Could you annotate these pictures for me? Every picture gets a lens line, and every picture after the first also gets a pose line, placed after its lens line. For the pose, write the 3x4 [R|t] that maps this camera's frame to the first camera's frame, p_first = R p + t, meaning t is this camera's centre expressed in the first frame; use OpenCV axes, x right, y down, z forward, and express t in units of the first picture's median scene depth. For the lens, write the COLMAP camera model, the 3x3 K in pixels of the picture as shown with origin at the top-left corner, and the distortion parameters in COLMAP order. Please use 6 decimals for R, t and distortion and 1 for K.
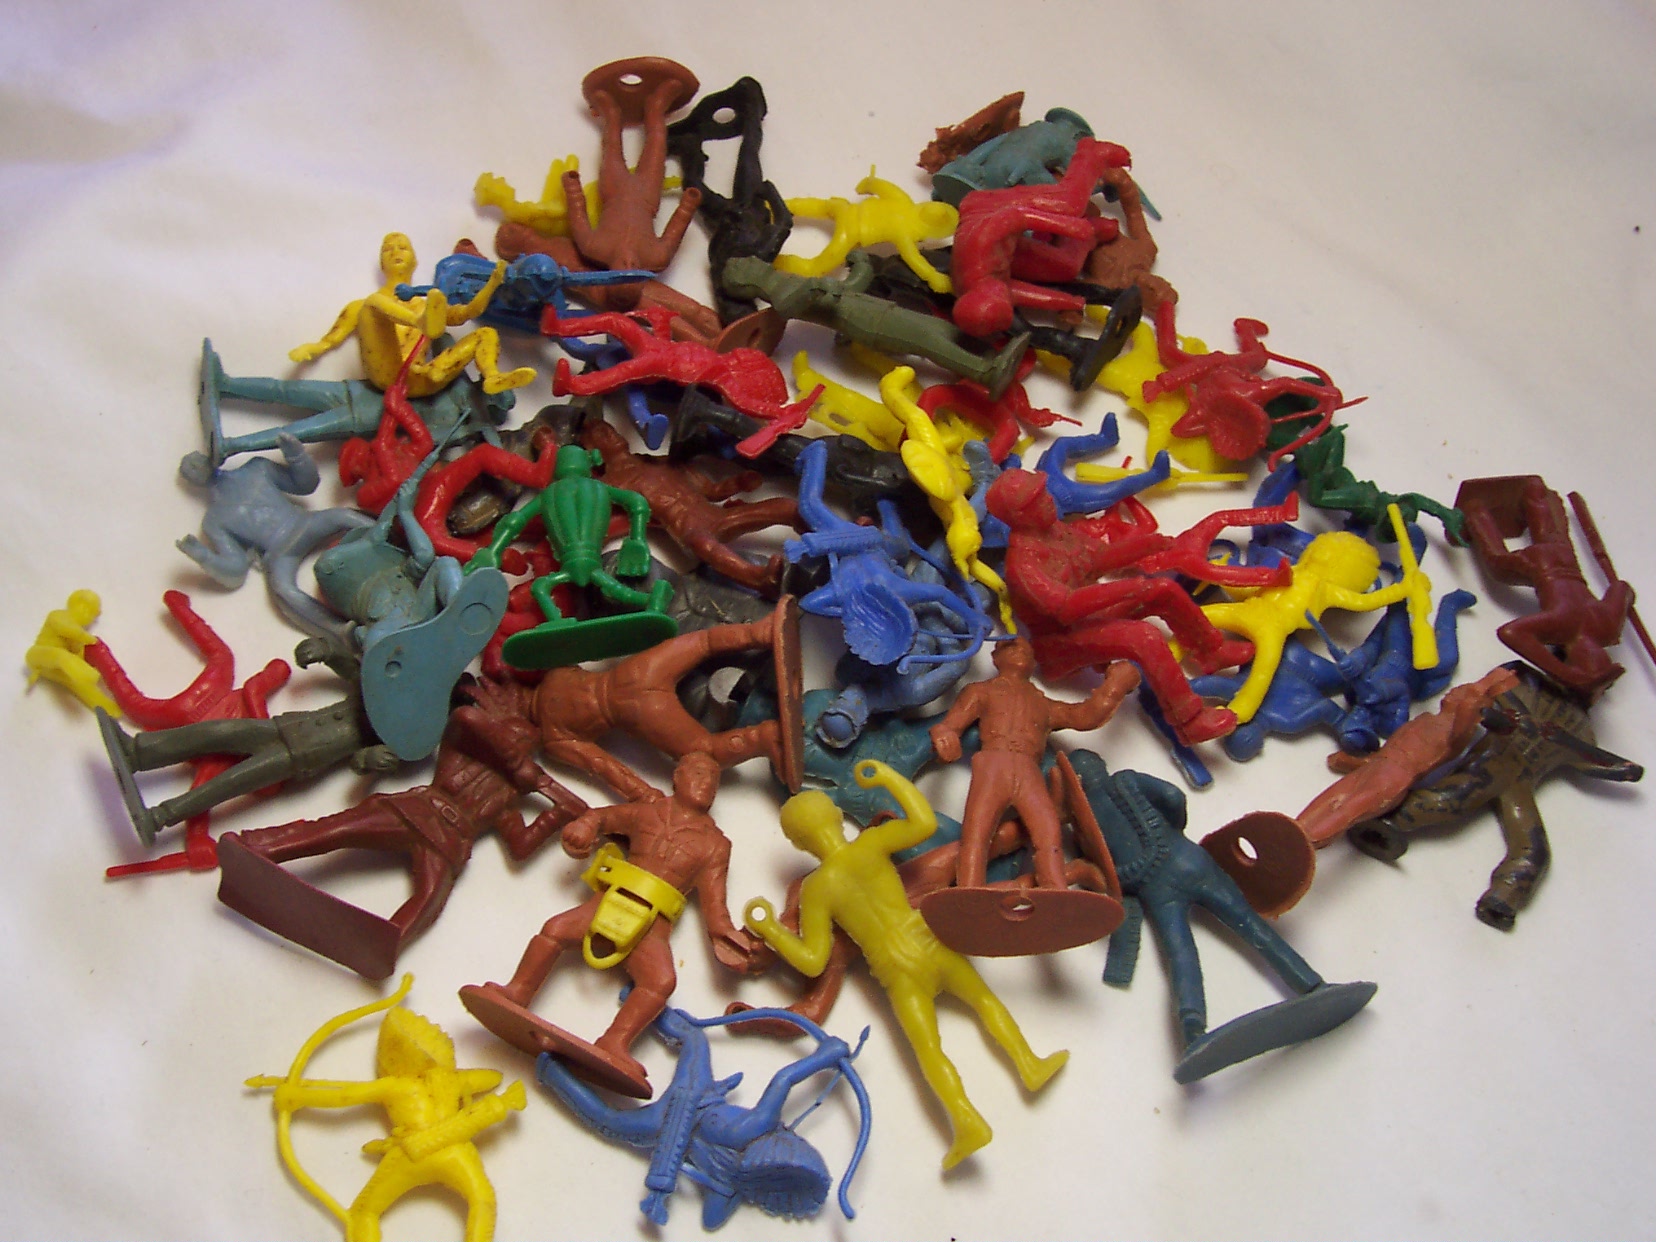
lens RADIAL K [[1787.5, 0, 828.0], [0, 1787.5, 621.0], [0, 0, 1]] dist [-0.154216, 0.013923]
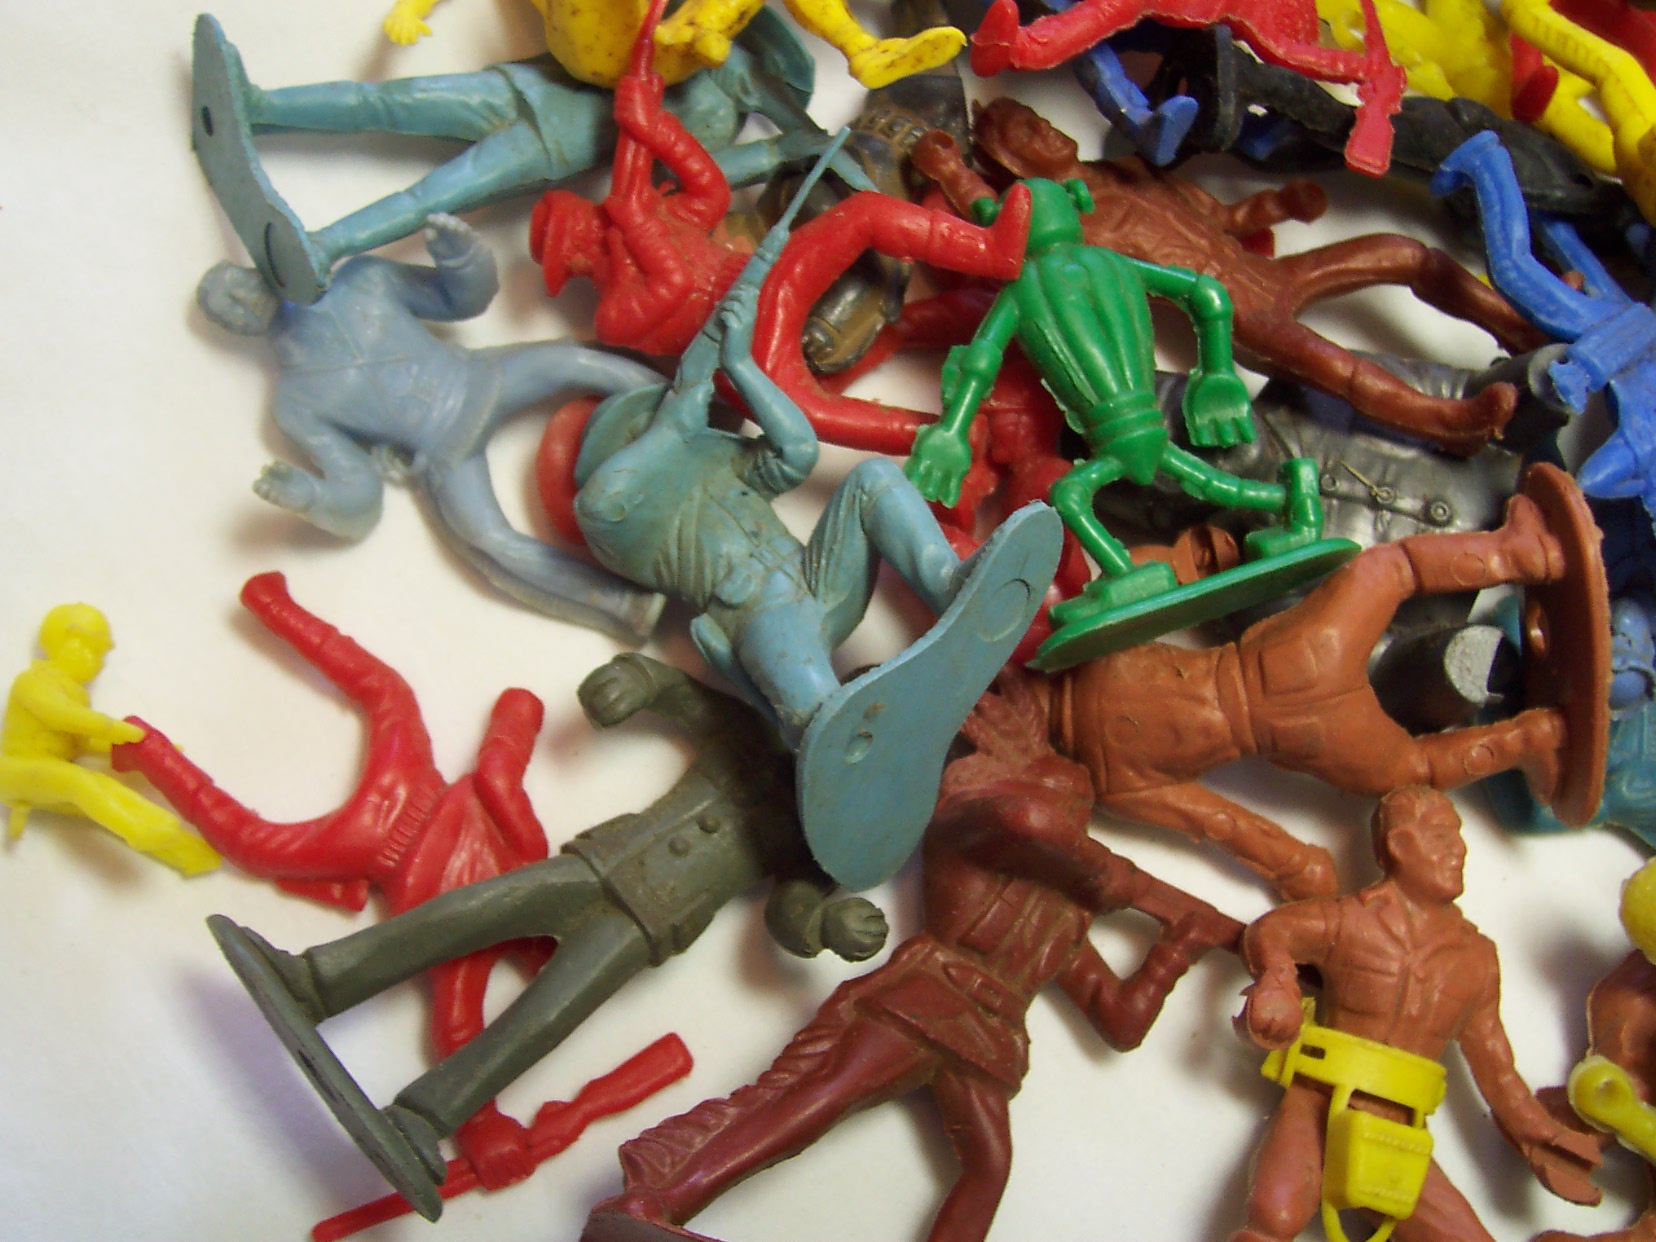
lens RADIAL K [[1787.5, 0, 828.0], [0, 1787.5, 621.0], [0, 0, 1]] dist [-0.154216, 0.013923]
pose [[0.981553, -0.135760, 0.134619, -0.306851], [0.091302, 0.951485, 0.293836, -0.141850], [-0.167980, -0.276125, 0.946329, 0.549746]]
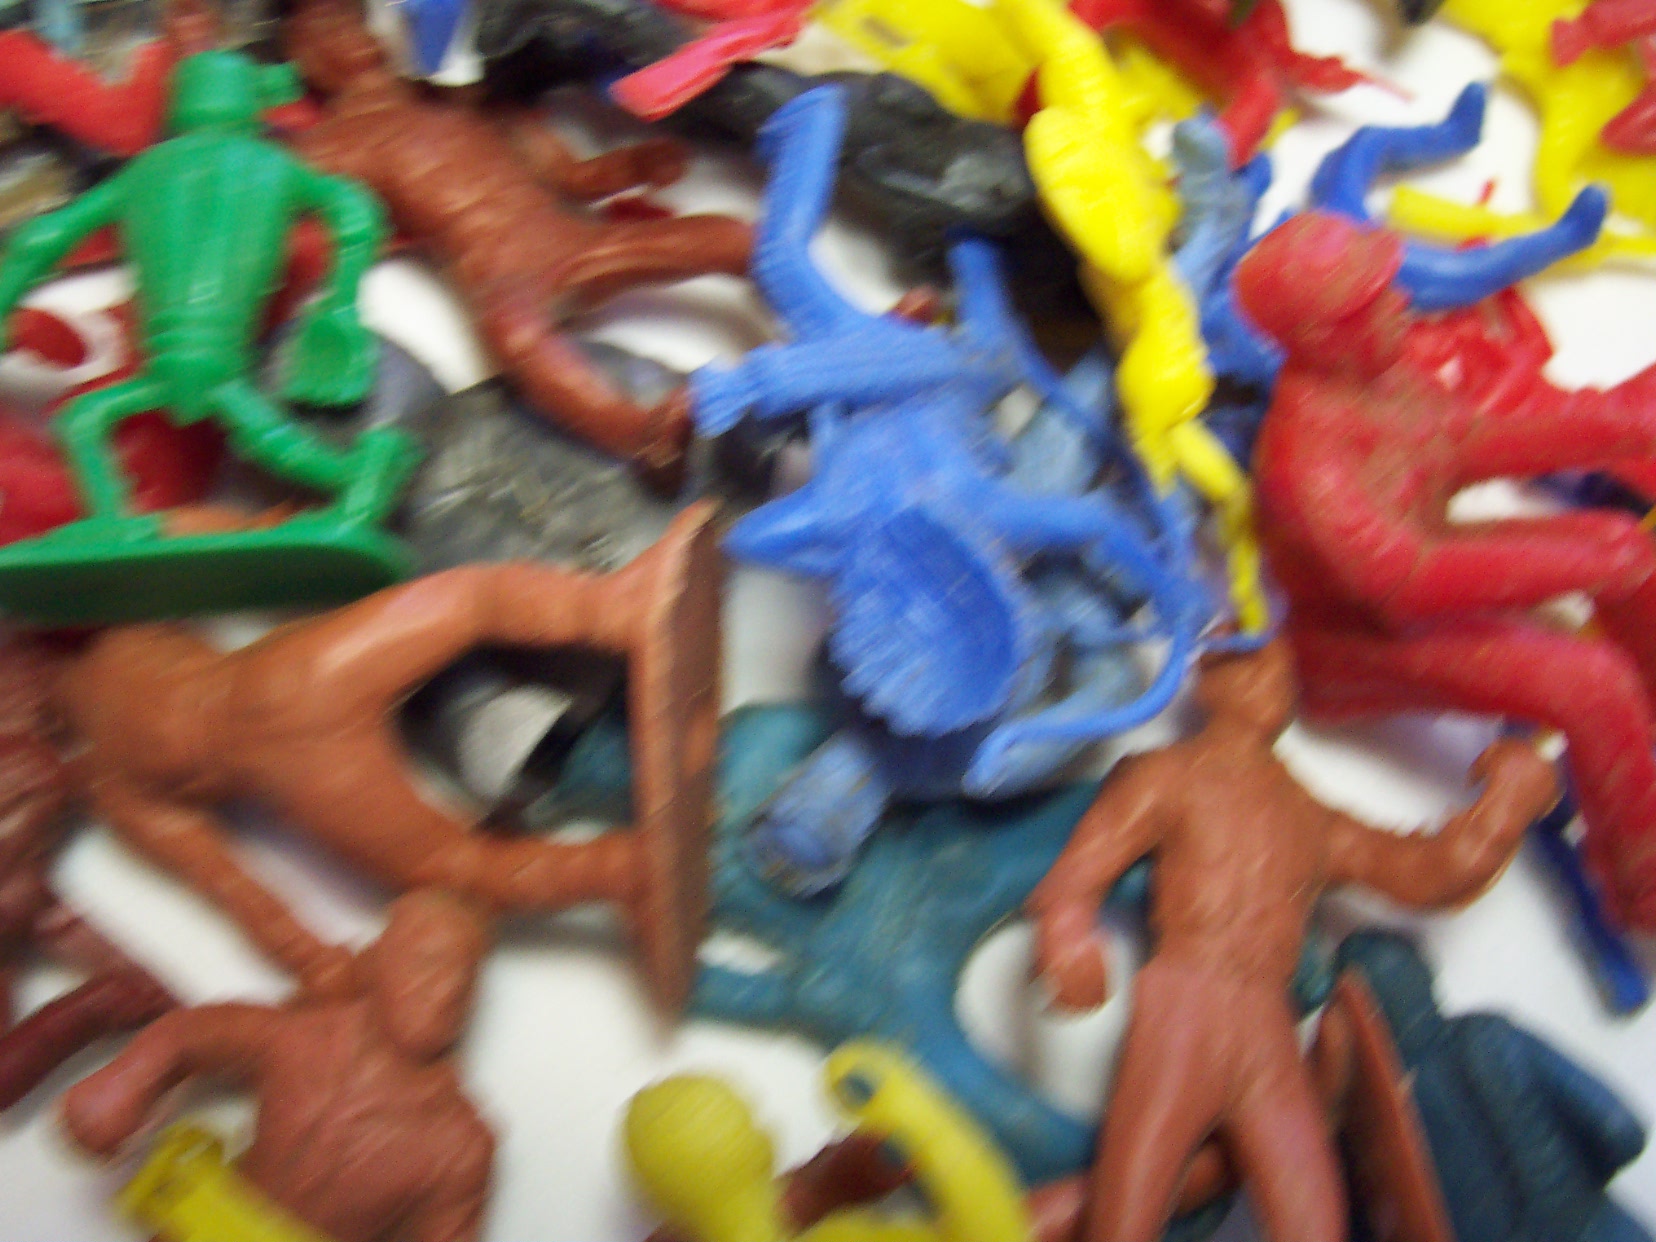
lens RADIAL K [[1787.5, 0, 828.0], [0, 1787.5, 621.0], [0, 0, 1]] dist [-0.154216, 0.013923]
pose [[0.995533, 0.094281, -0.004951, 0.009522], [-0.090825, 0.970721, 0.222377, -0.078346], [0.025772, -0.220934, 0.974948, 0.635257]]
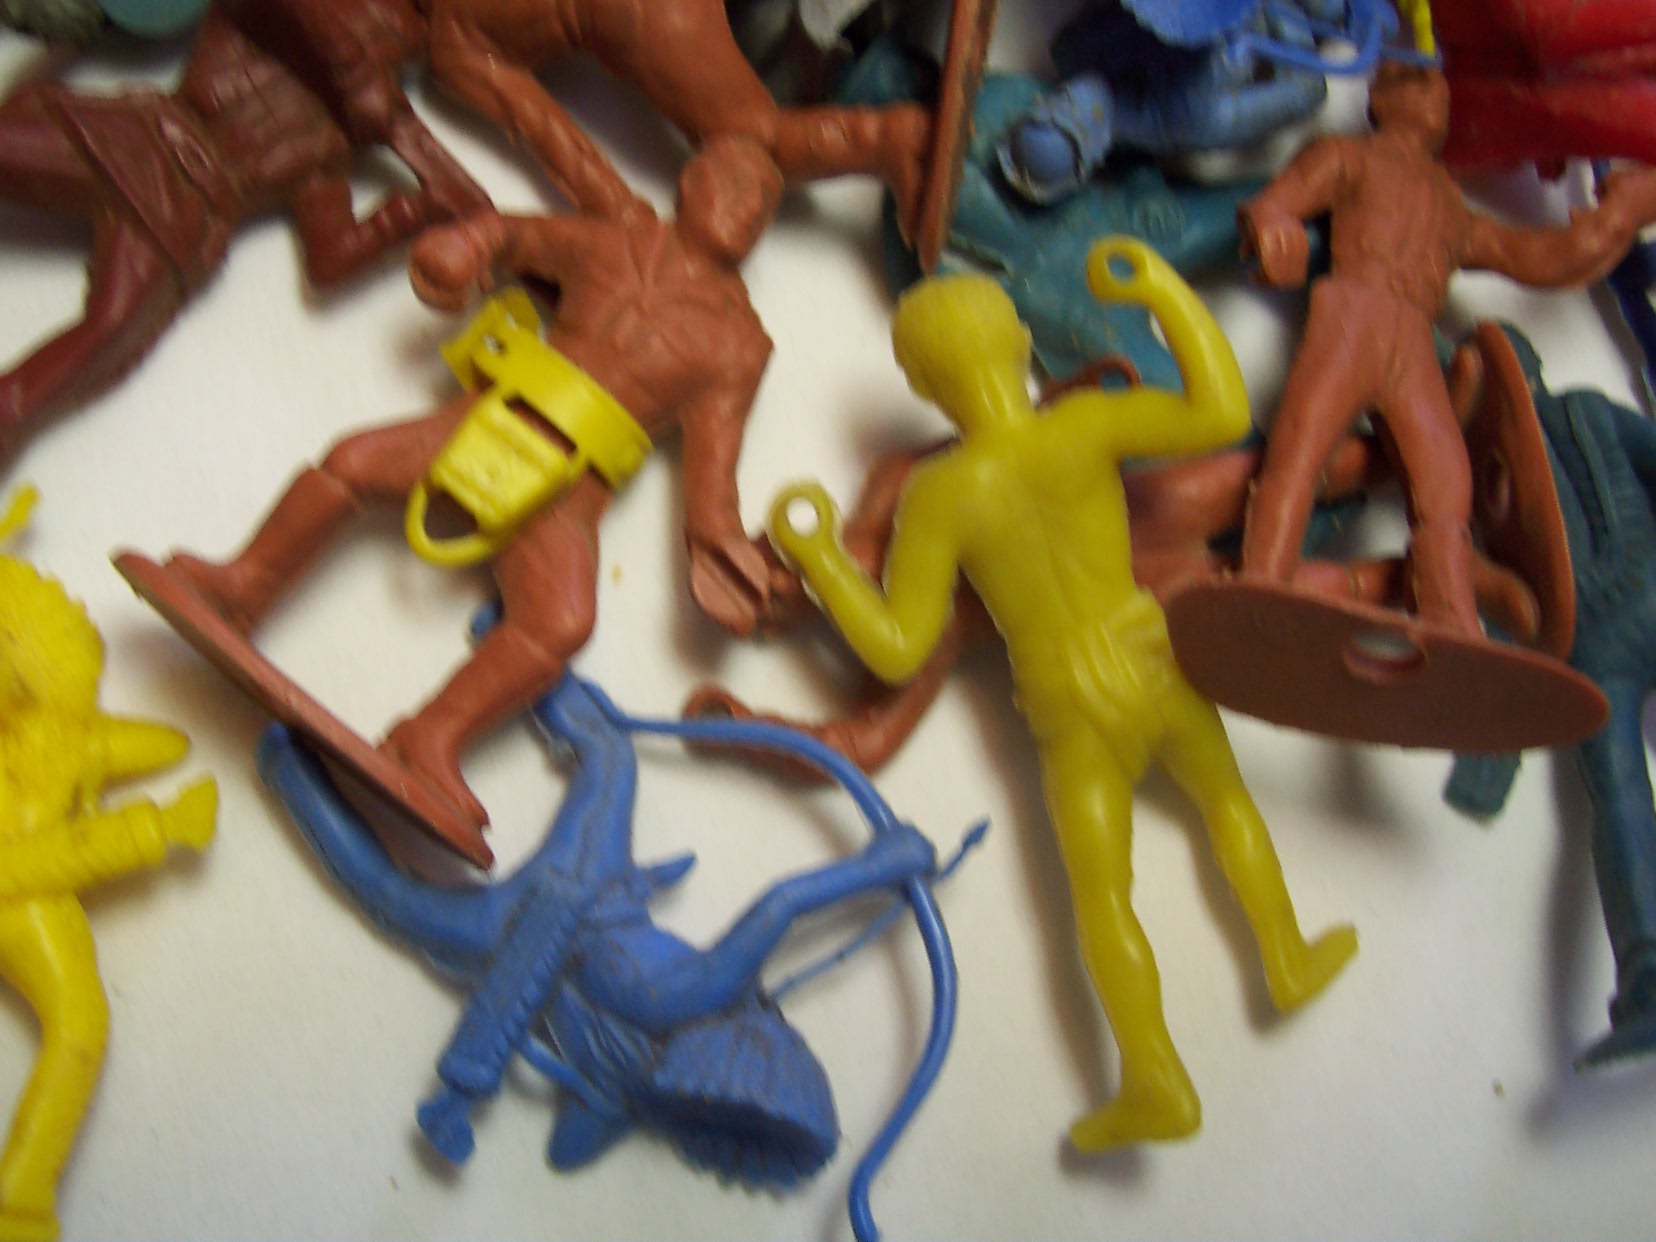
lens RADIAL K [[1787.5, 0, 828.0], [0, 1787.5, 621.0], [0, 0, 1]] dist [-0.154216, 0.013923]
pose [[0.974804, 0.218680, 0.044008, -0.044334], [-0.221888, 0.930374, 0.291838, 0.051352], [0.022875, -0.294249, 0.955455, 0.525640]]
